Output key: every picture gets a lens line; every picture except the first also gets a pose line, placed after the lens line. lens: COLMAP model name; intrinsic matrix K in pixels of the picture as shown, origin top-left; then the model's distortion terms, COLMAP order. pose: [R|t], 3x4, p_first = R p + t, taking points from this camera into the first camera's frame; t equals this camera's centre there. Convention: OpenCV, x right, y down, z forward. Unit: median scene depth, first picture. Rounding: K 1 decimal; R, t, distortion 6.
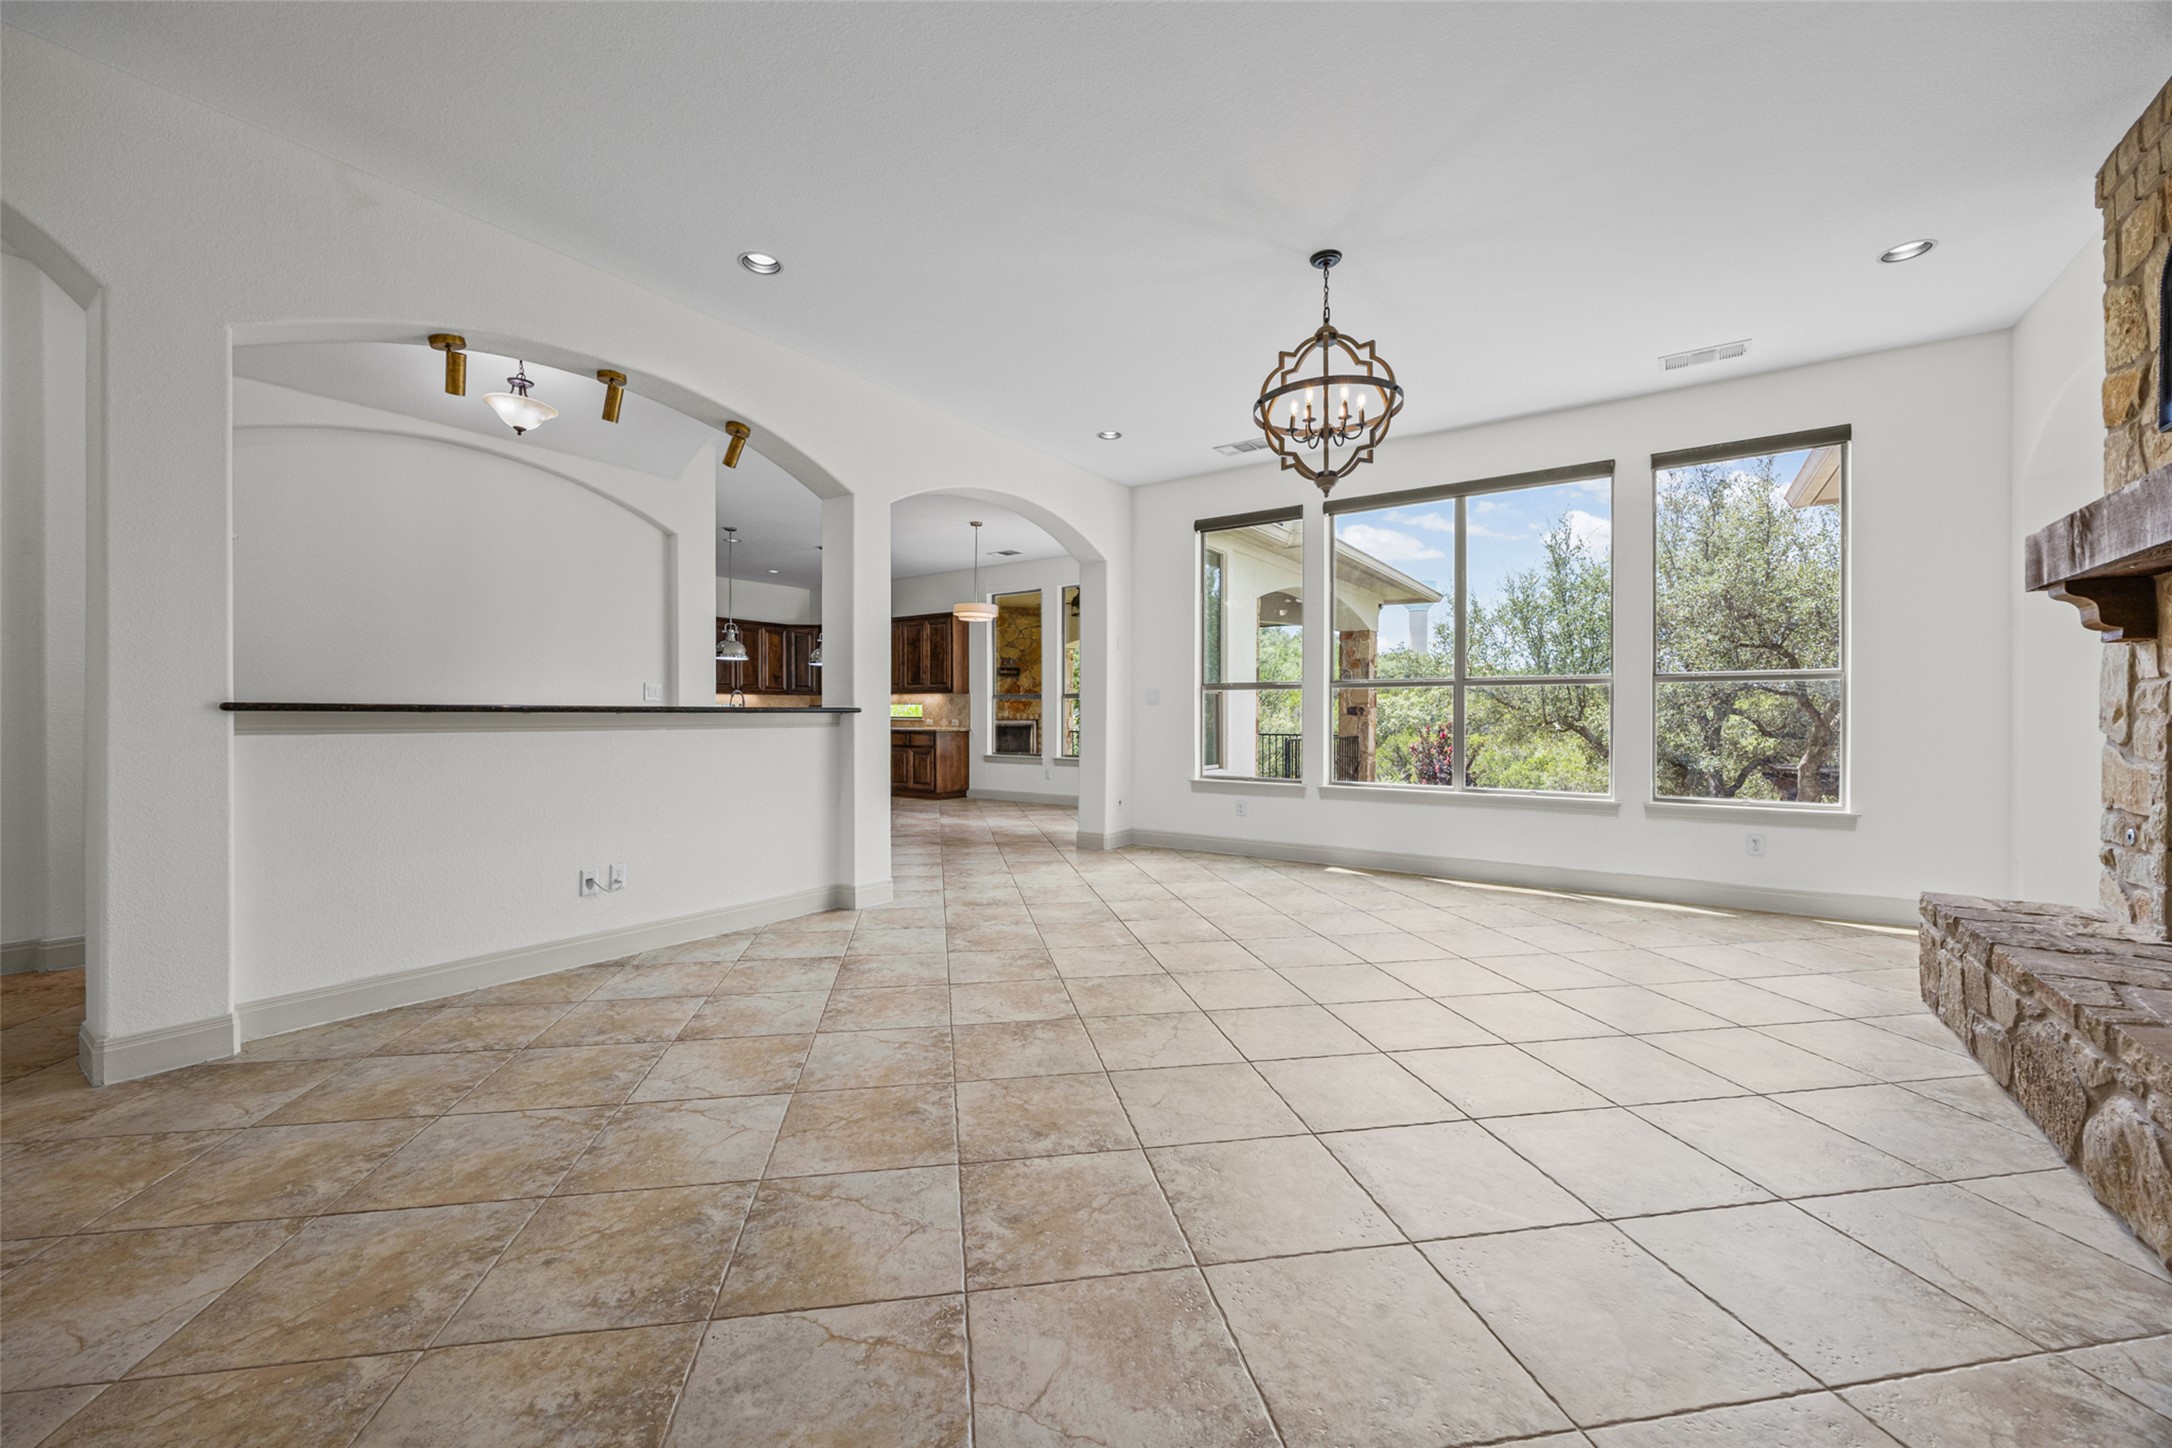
lens RADIAL K [[826.9, 0, 1082.9], [0, 826.9, 718.0], [0, 0, 1]] dist [-0.007805, -0.000132]
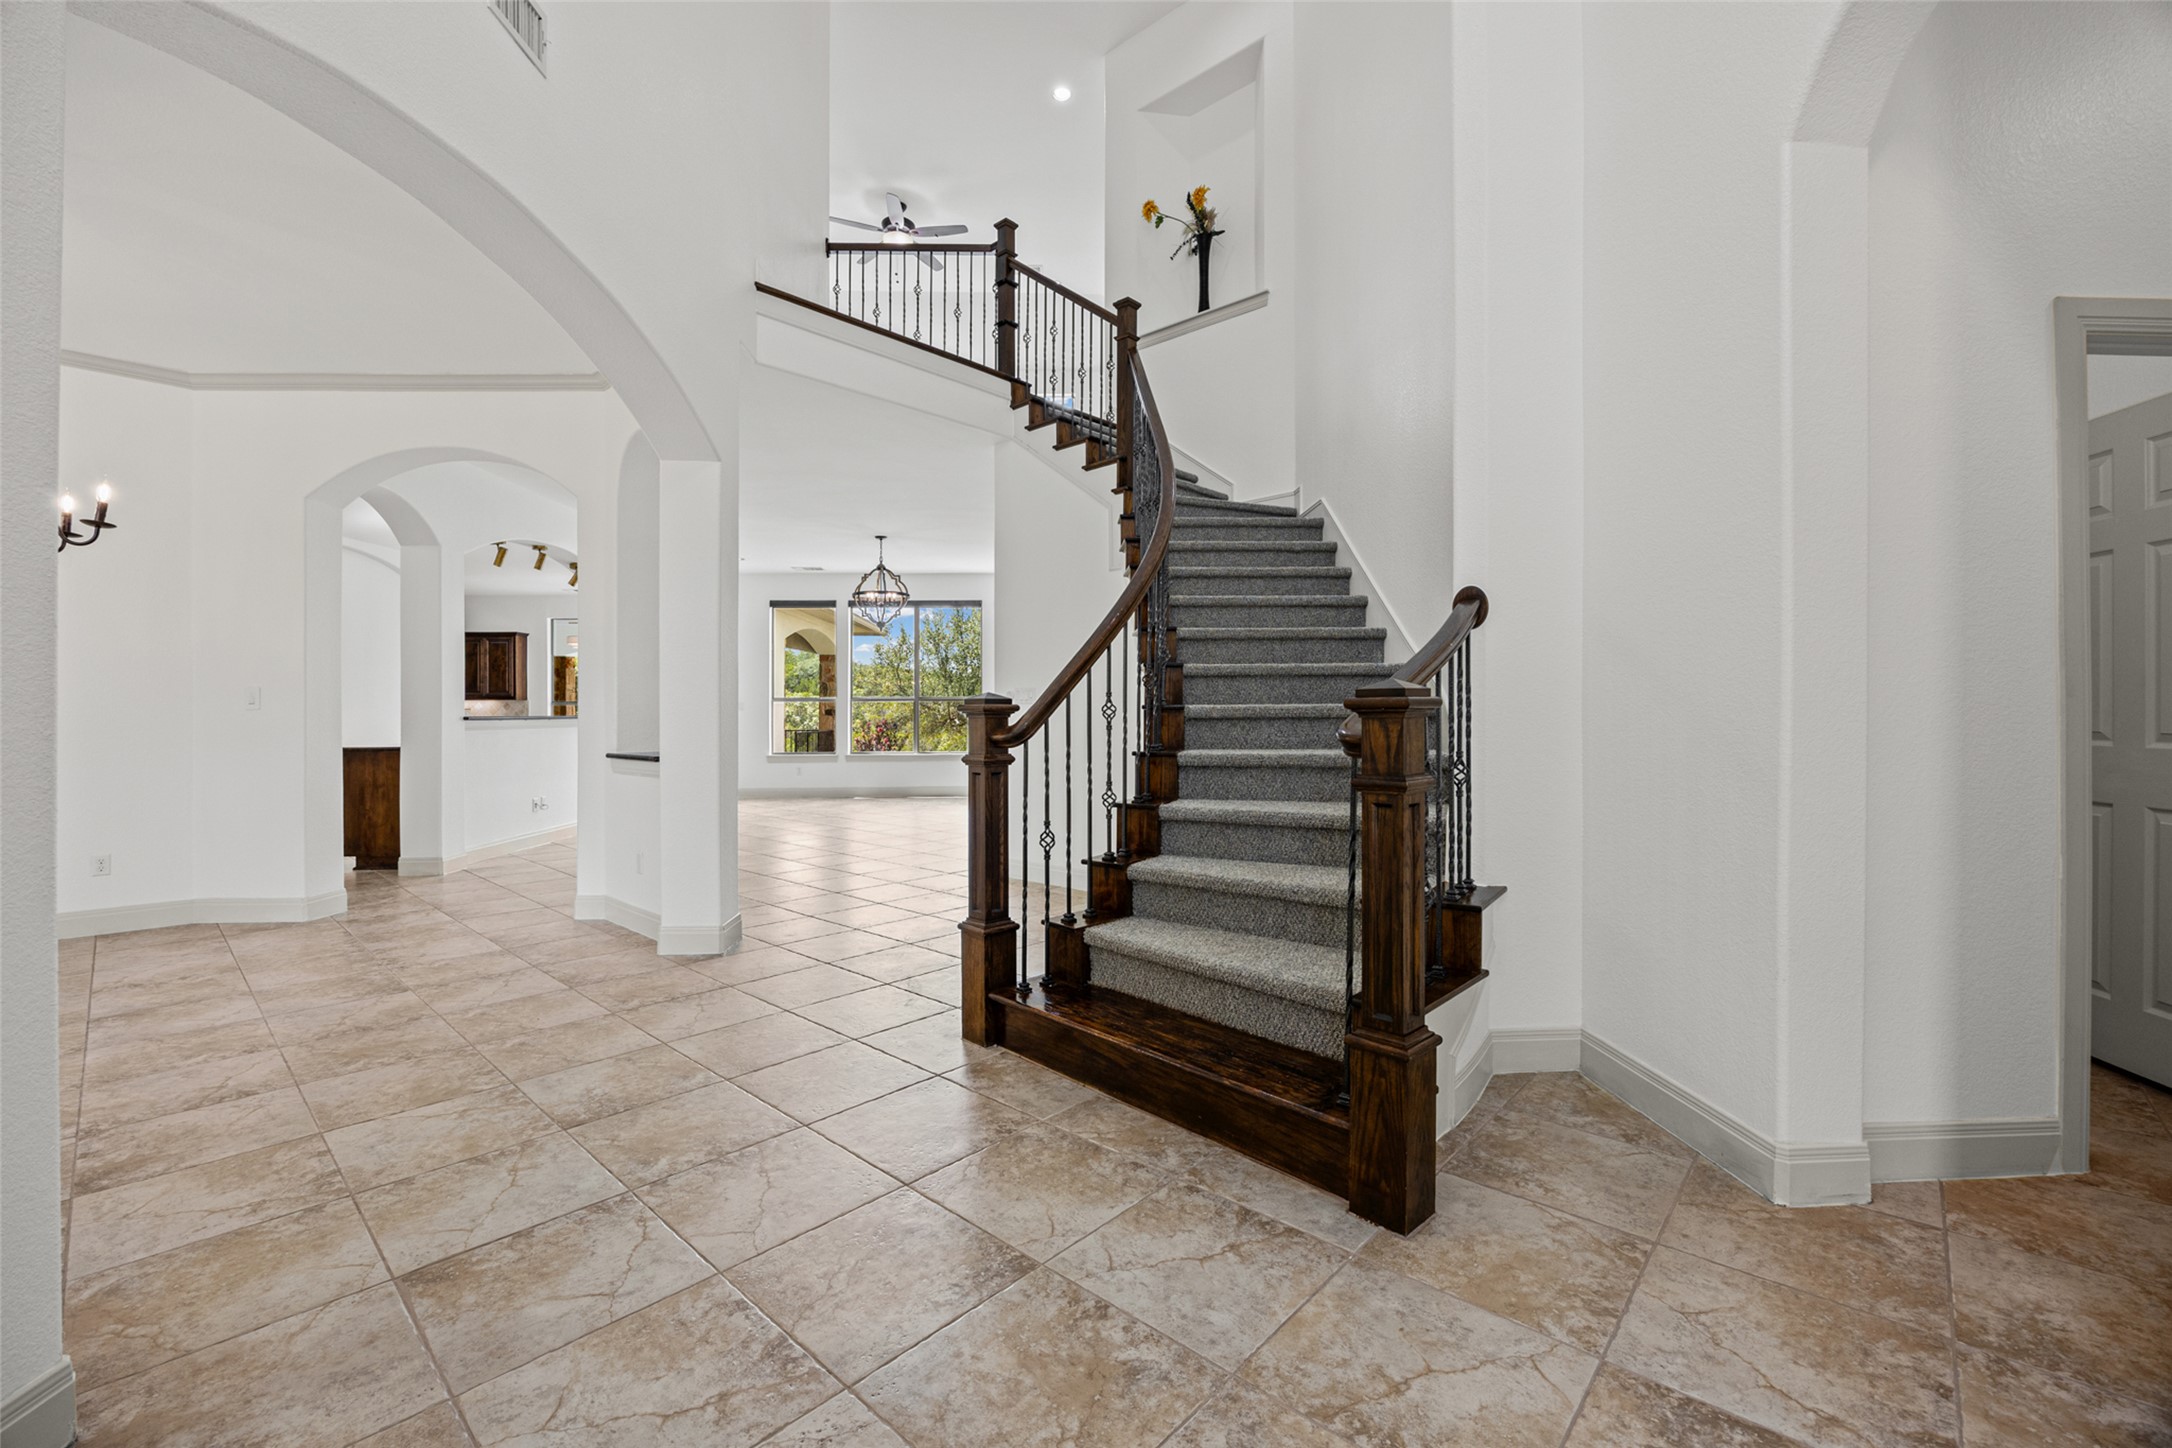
lens RADIAL K [[914.7, 0, 1080.1], [0, 914.7, 715.5], [0, 0, 1]] dist [-0.000918, -0.000123]
pose [[0.791259, -0.007478, 0.611435, -0.581843], [0.007578, 0.999968, 0.002423, -0.006858], [-0.611434, 0.002716, 0.791291, -0.985908]]
